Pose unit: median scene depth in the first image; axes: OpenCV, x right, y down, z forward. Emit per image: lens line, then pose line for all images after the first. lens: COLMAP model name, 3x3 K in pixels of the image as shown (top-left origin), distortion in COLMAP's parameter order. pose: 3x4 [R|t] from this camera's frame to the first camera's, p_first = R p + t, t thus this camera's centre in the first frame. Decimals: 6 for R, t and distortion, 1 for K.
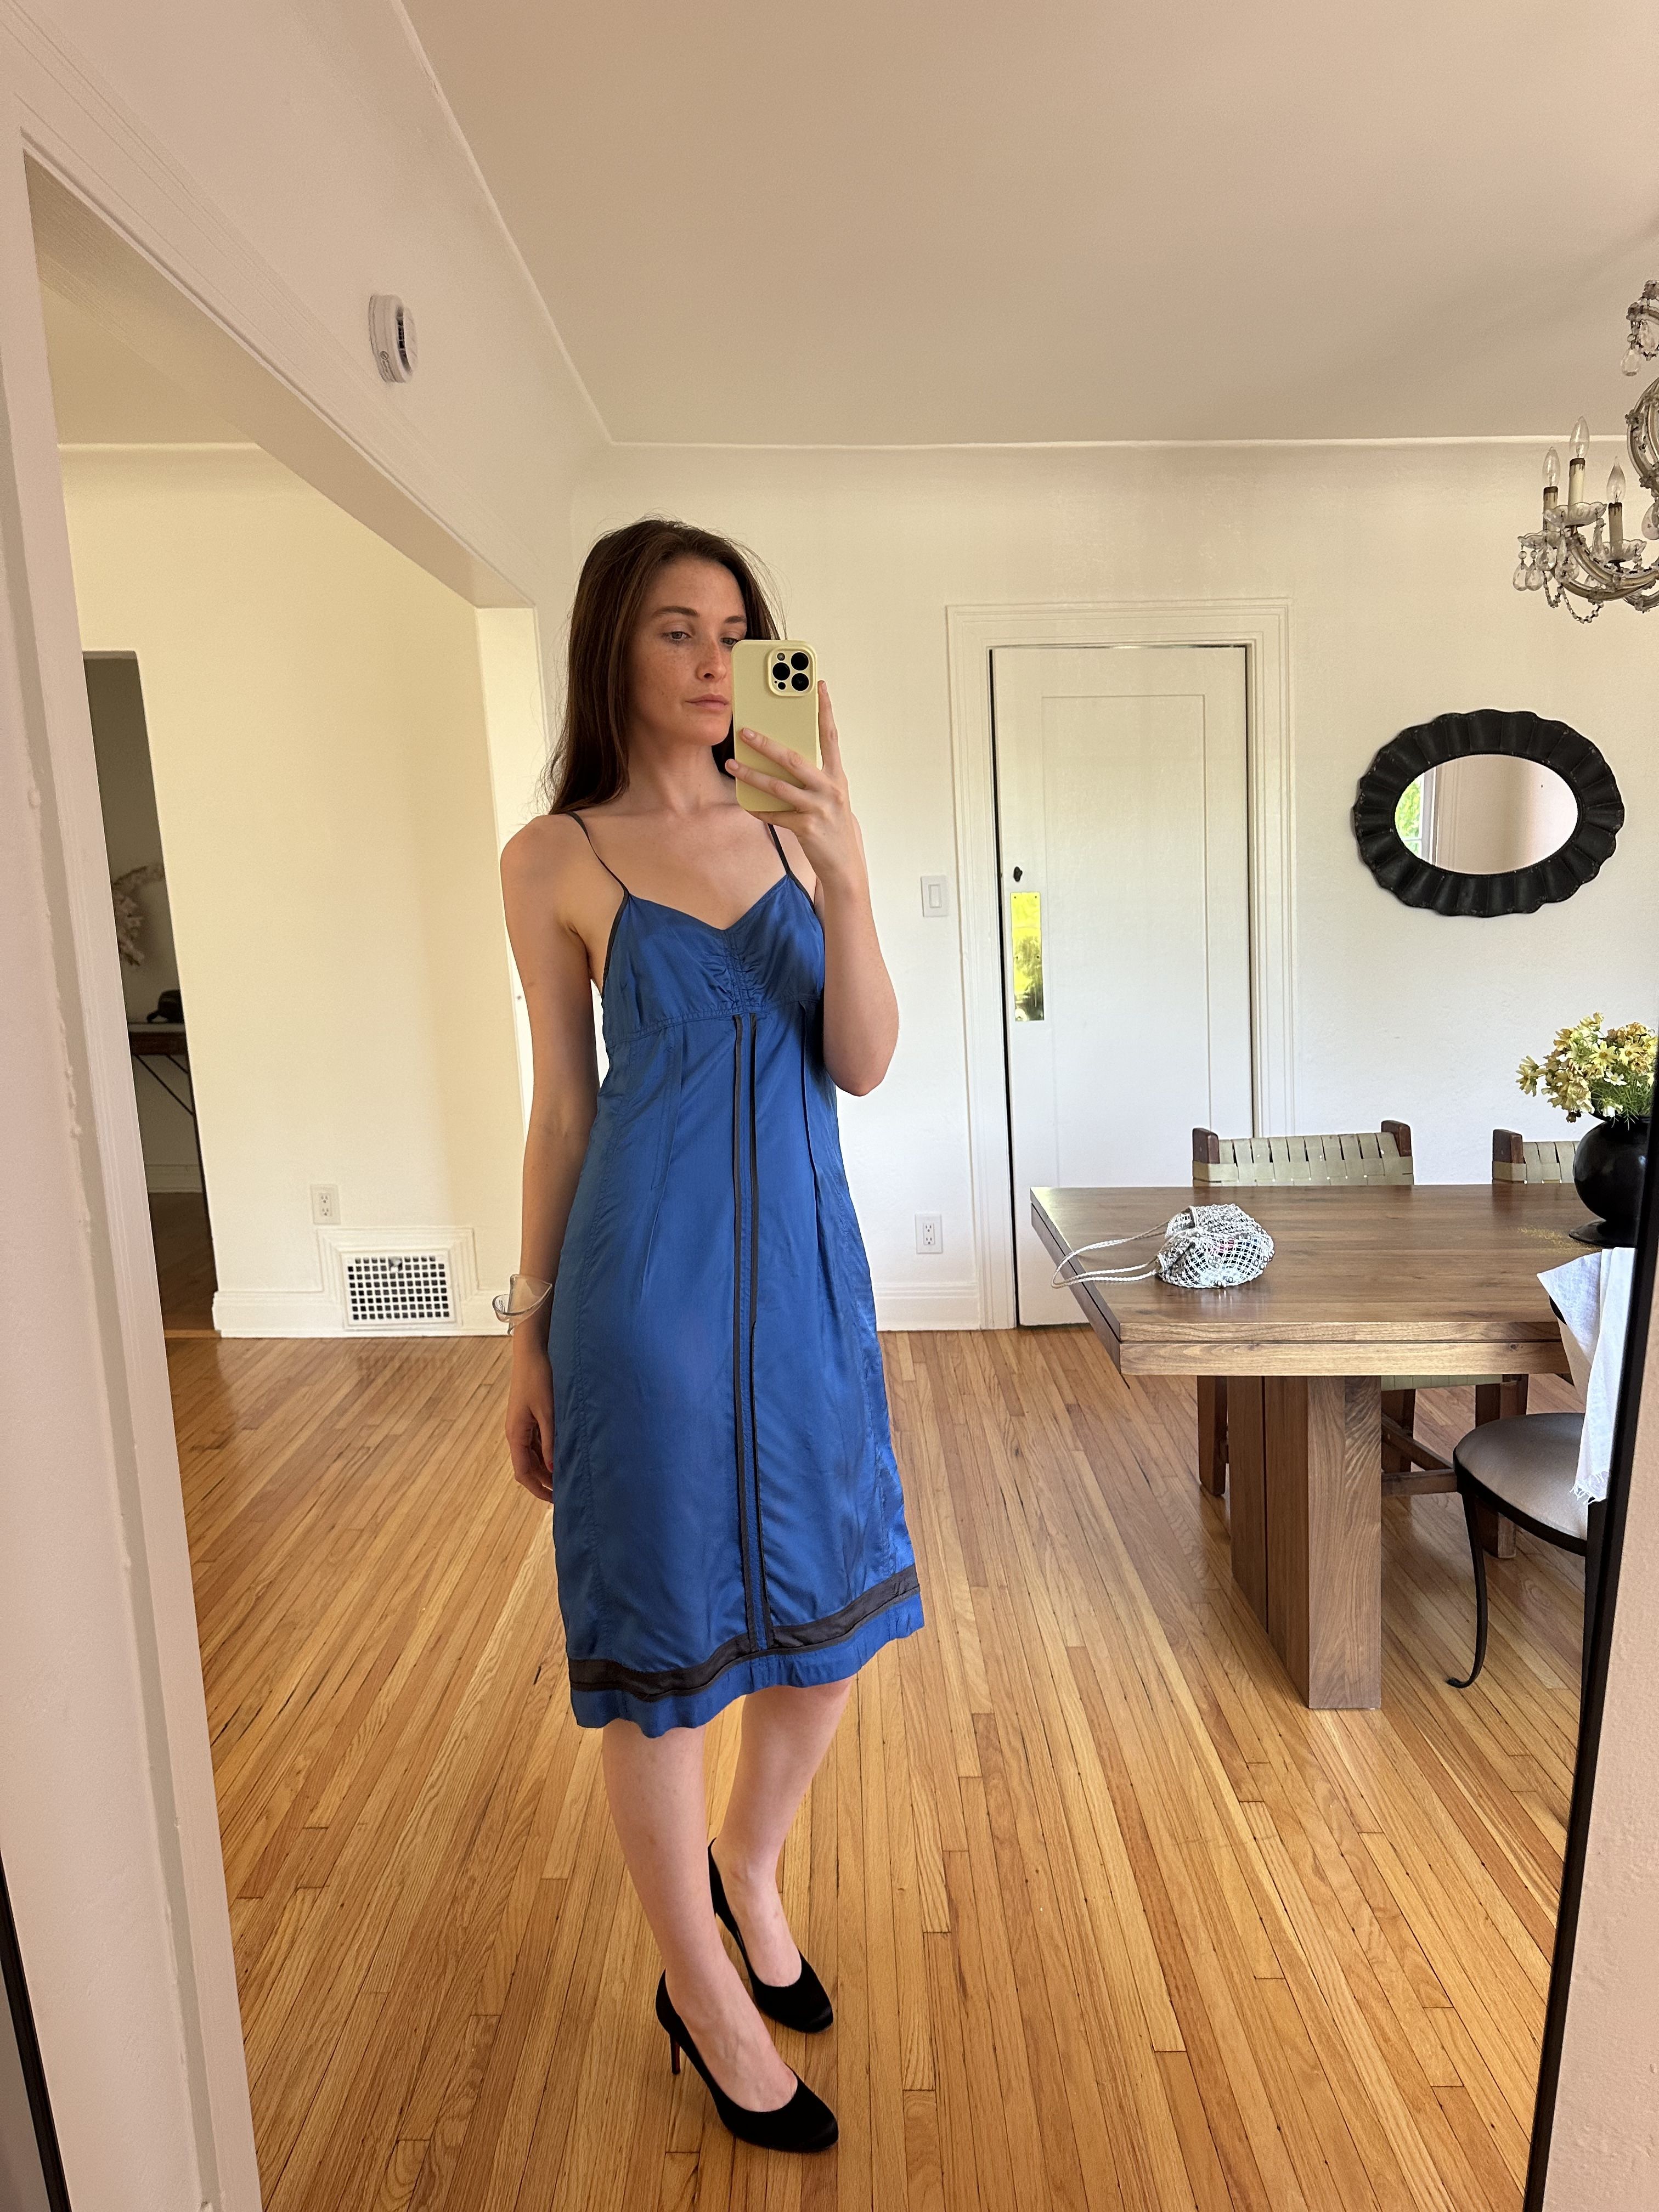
lens RADIAL K [[1601.2, 0, 844.3], [0, 1601.2, 1091.4], [0, 0, 1]] dist [0.020567, -0.030012]
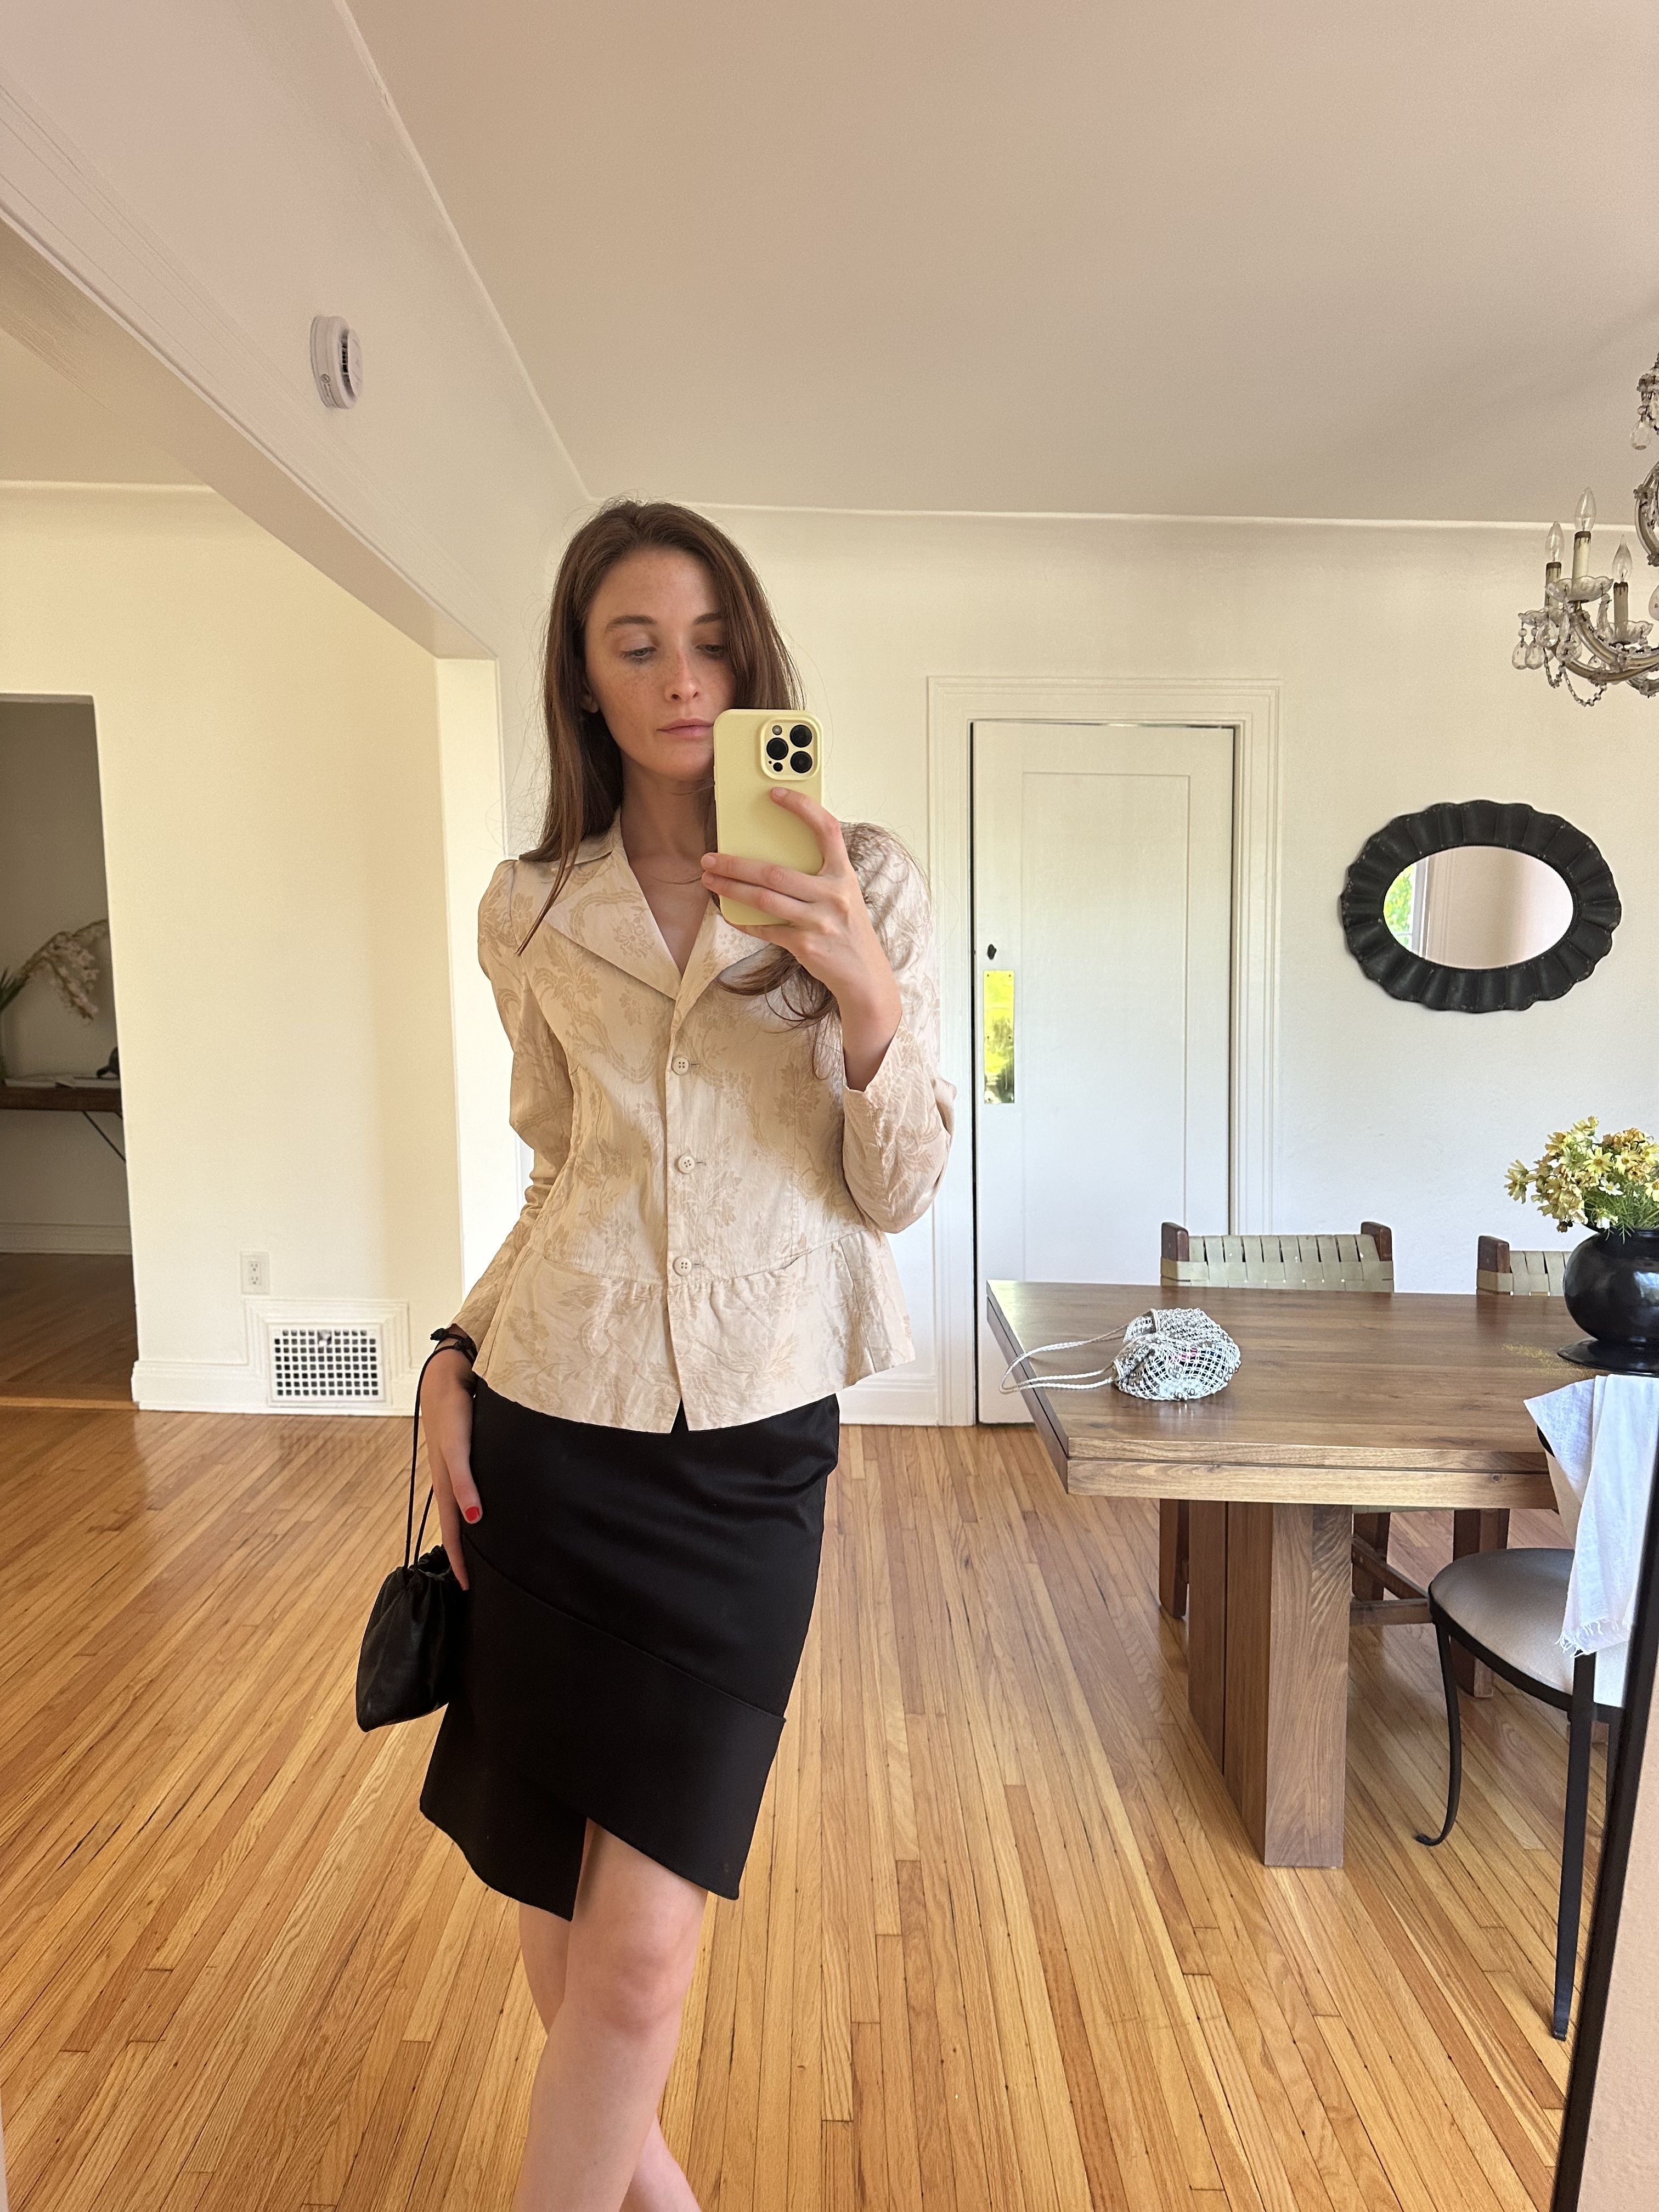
lens RADIAL K [[1601.2, 0, 837.0], [0, 1601.2, 1107.6], [0, 0, 1]] dist [0.020567, -0.030012]
pose [[0.999401, 0.034592, 0.001138, 0.030178], [-0.034521, 0.998645, -0.038934, -0.002892], [-0.002483, 0.038872, 0.999241, 0.070953]]
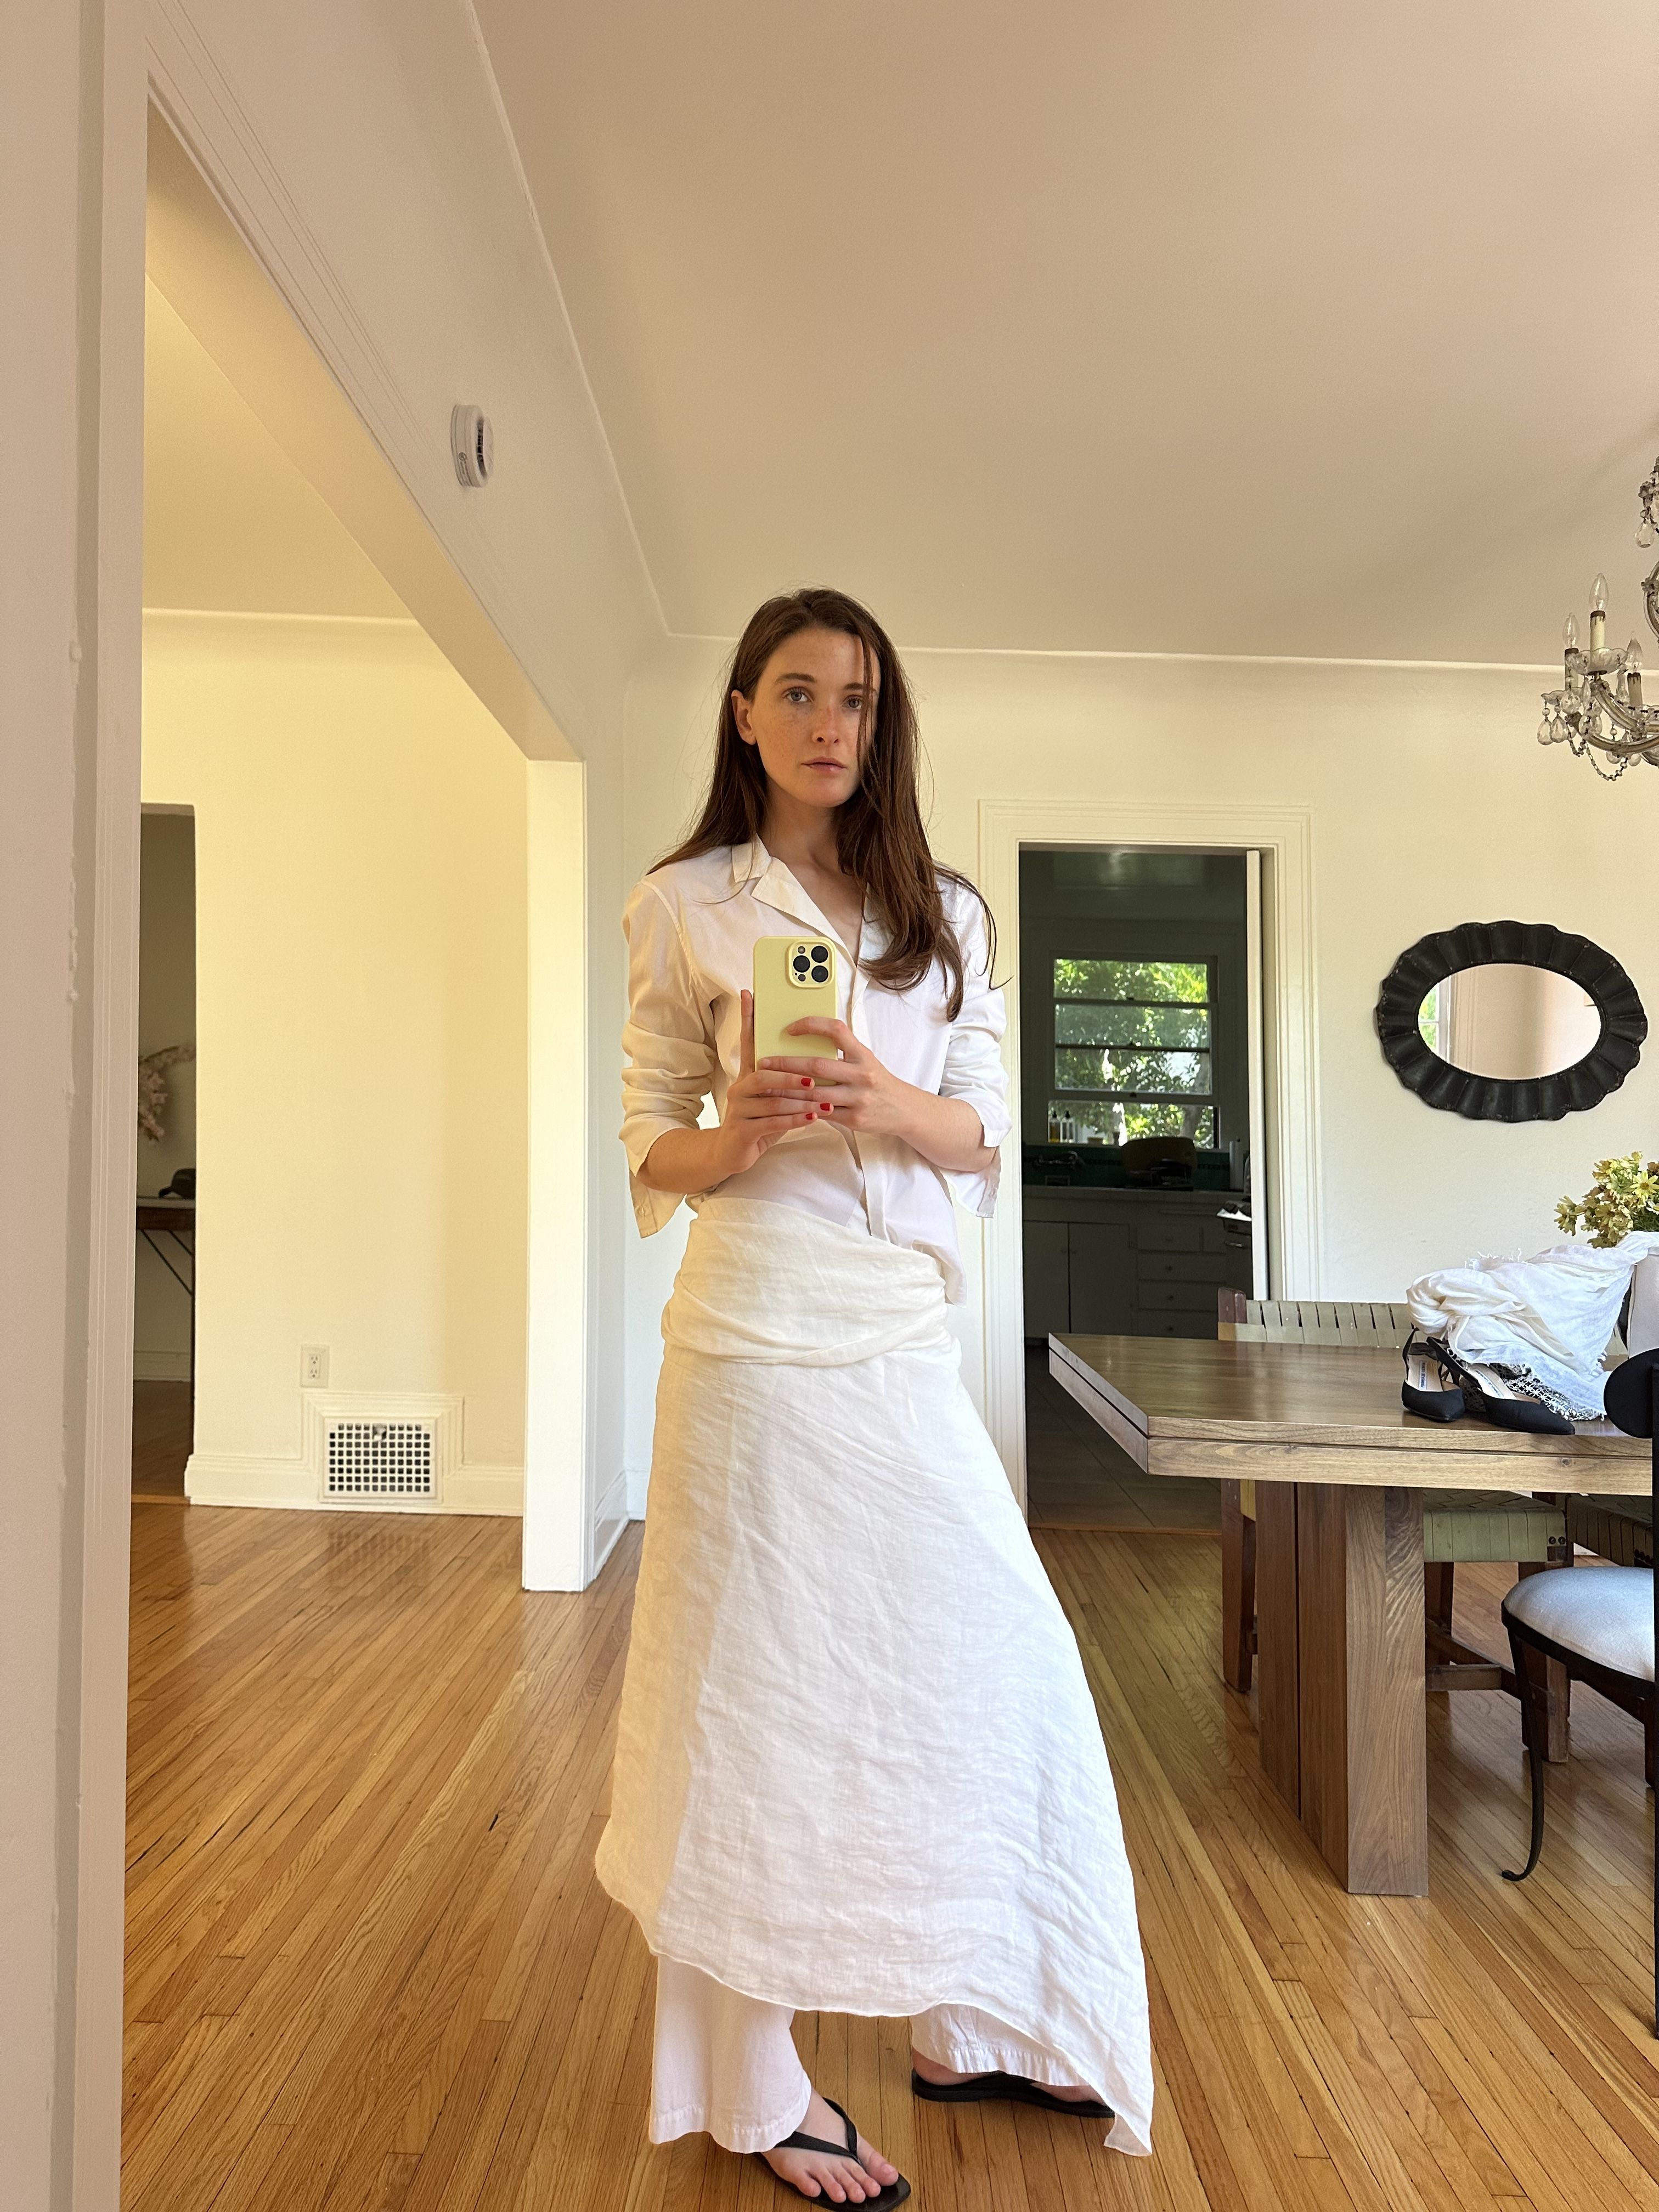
lens RADIAL K [[1601.2, 0, 851.1], [0, 1601.2, 1112.3], [0, 0, 1]] dist [0.020567, -0.030012]
pose [[0.999045, 0.043266, -0.006121, -0.001913], [-0.043668, 0.983449, -0.175846, 0.126797], [-0.001588, 0.175945, 0.984399, 0.040307]]
